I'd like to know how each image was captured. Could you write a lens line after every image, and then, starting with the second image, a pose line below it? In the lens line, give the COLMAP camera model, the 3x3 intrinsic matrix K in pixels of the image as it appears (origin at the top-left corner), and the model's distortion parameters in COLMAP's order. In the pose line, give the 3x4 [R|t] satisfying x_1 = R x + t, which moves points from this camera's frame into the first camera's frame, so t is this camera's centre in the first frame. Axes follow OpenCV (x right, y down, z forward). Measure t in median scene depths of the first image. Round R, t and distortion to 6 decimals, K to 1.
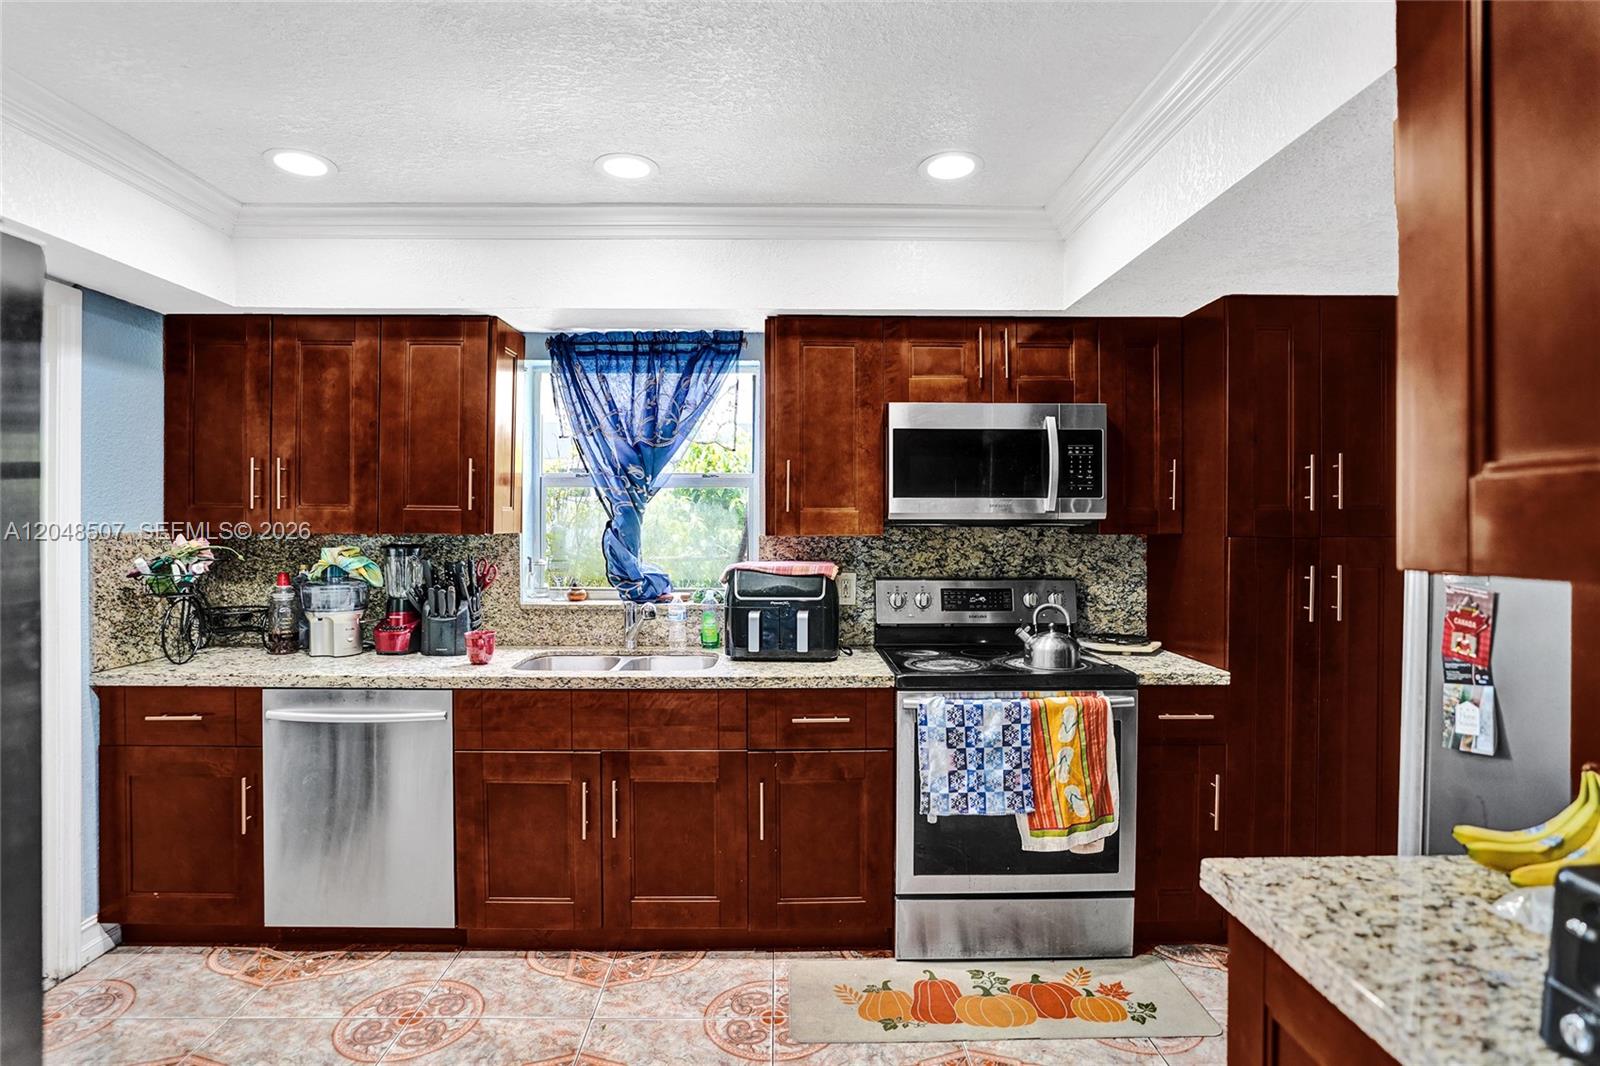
lens RADIAL K [[834.6, 0, 801.6], [0, 834.6, 533.3], [0, 0, 1]] dist [-0.001215, 0.000231]
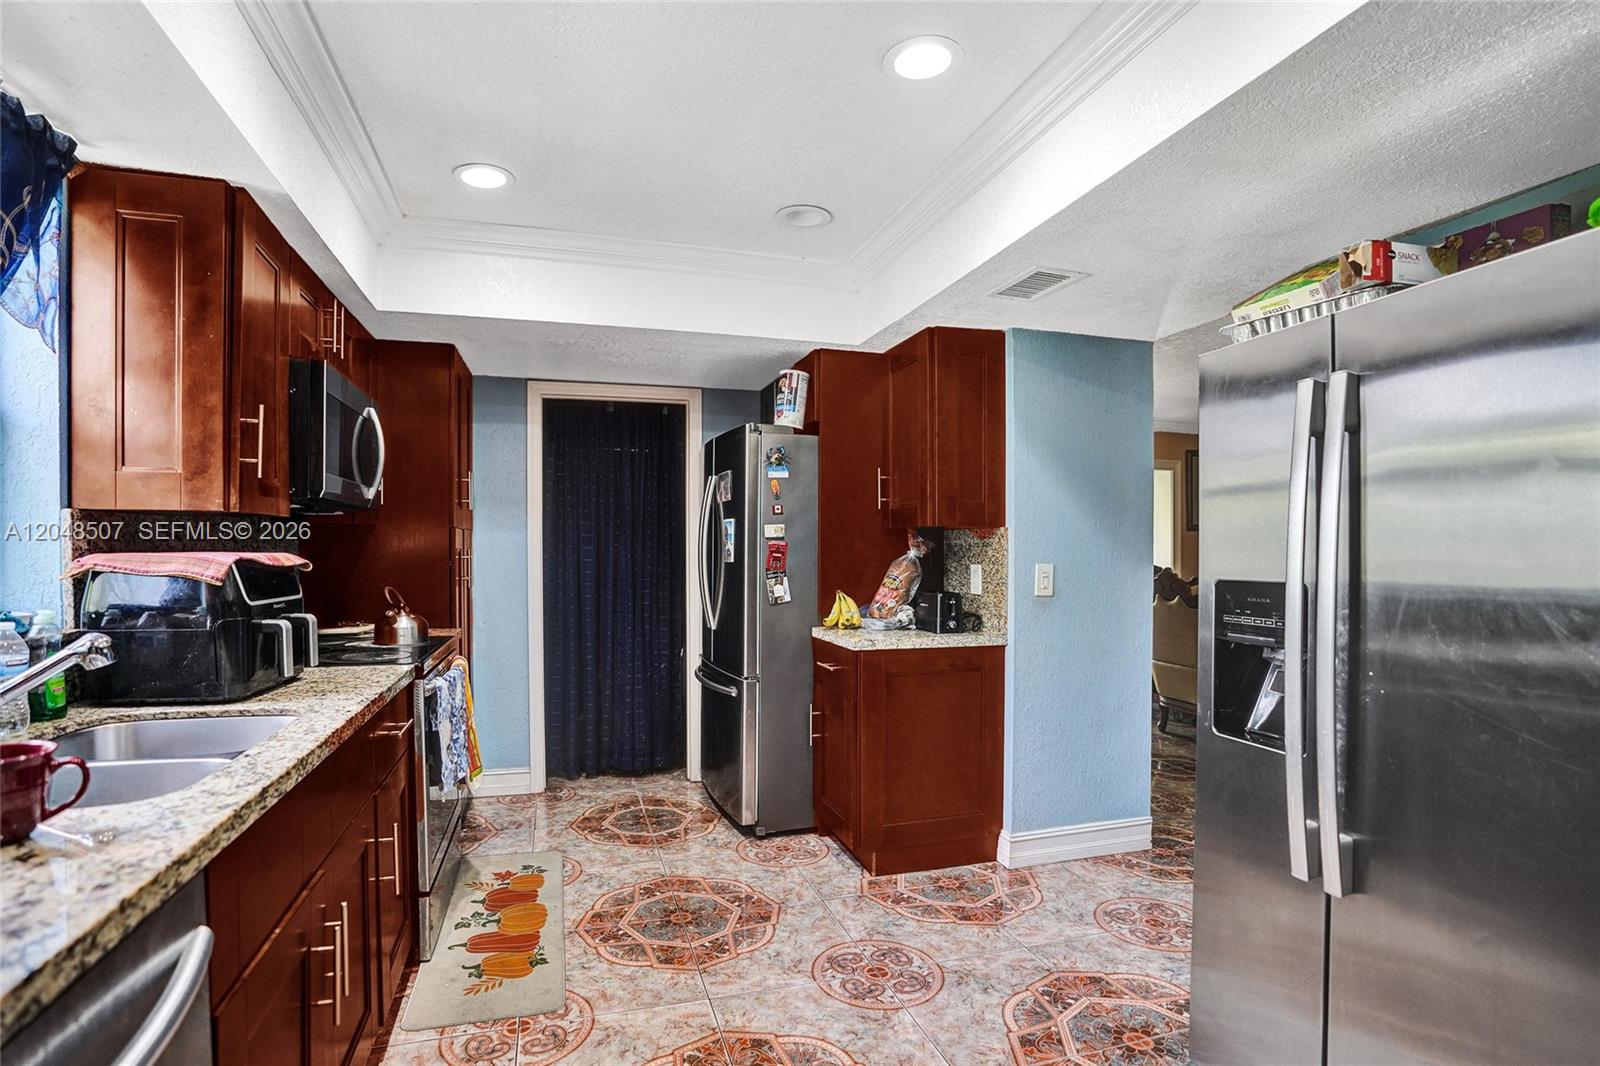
lens RADIAL K [[790.3, 0, 798.2], [0, 790.3, 538.4], [0, 0, 1]] dist [-0.022038, 0.001068]
pose [[-0.259989, 0.000985, 0.965611, -2.082040], [0.009849, 0.999950, 0.001632, 0.057122], [-0.965561, 0.009935, -0.259986, 1.952504]]
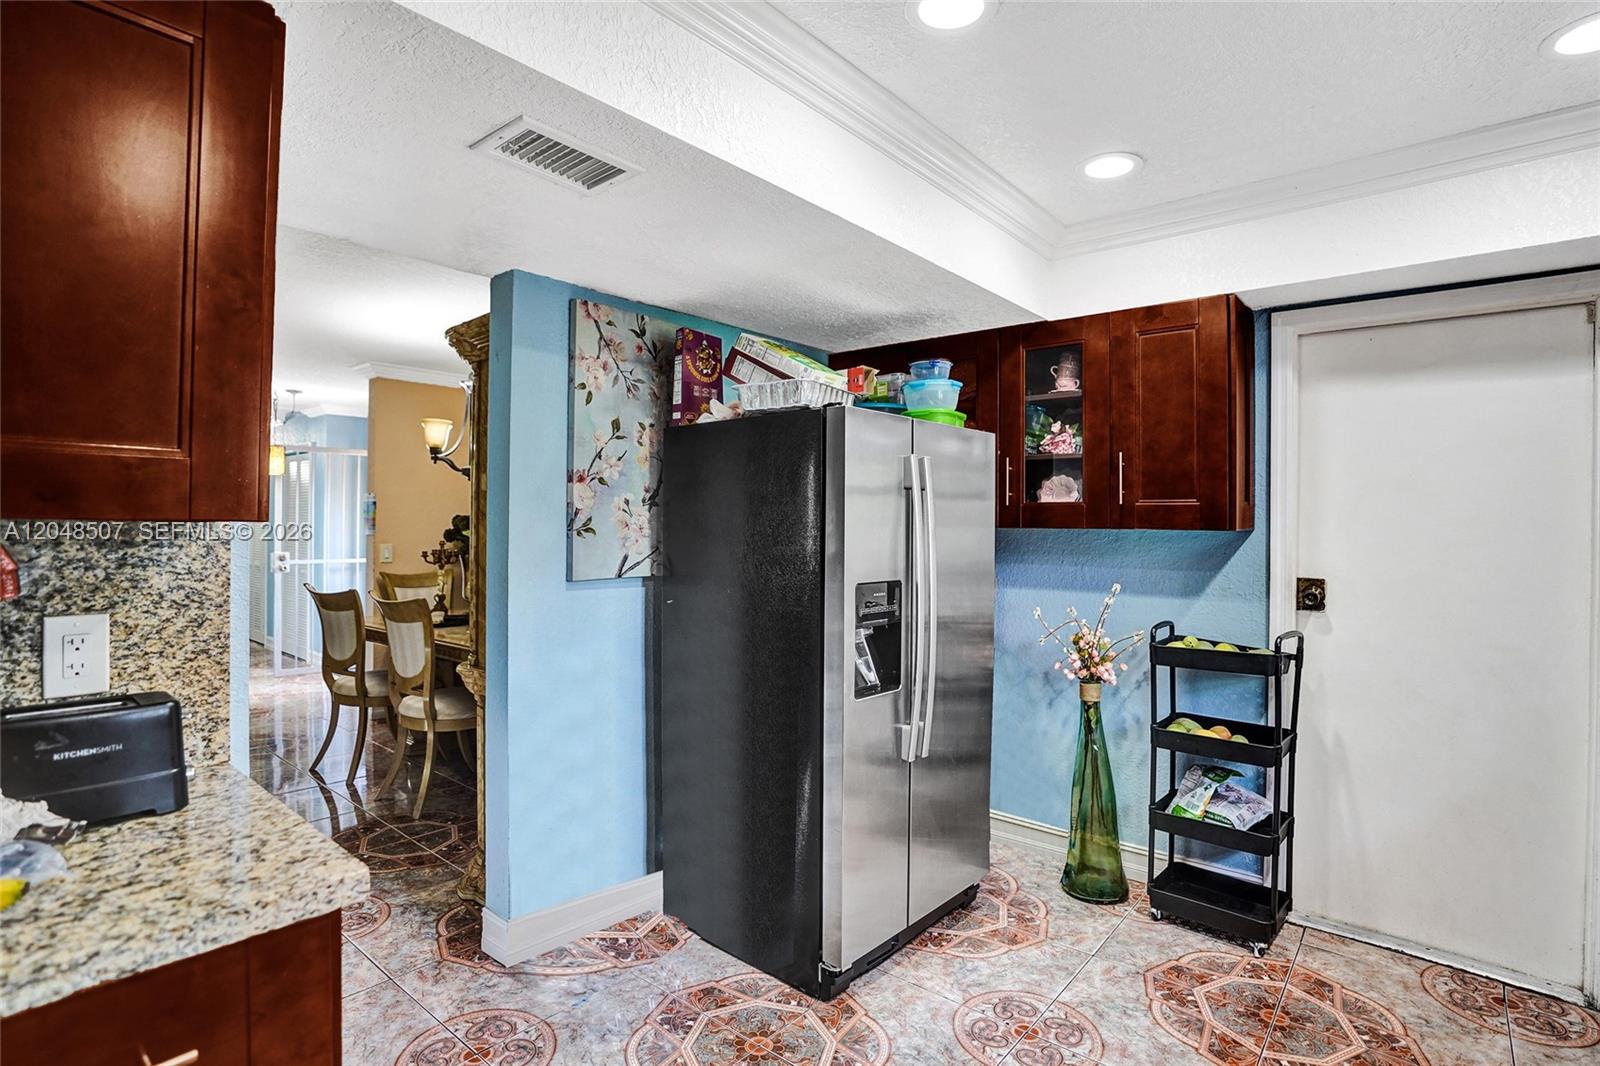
lens RADIAL K [[790.3, 0, 789.7], [0, 790.3, 532.1], [0, 0, 1]] dist [-0.022038, 0.001068]
pose [[-0.667754, -0.006424, -0.744354, 0.863594], [-0.007309, 0.999971, -0.002073, 0.041261], [0.744346, 0.004056, -0.667782, 2.027296]]
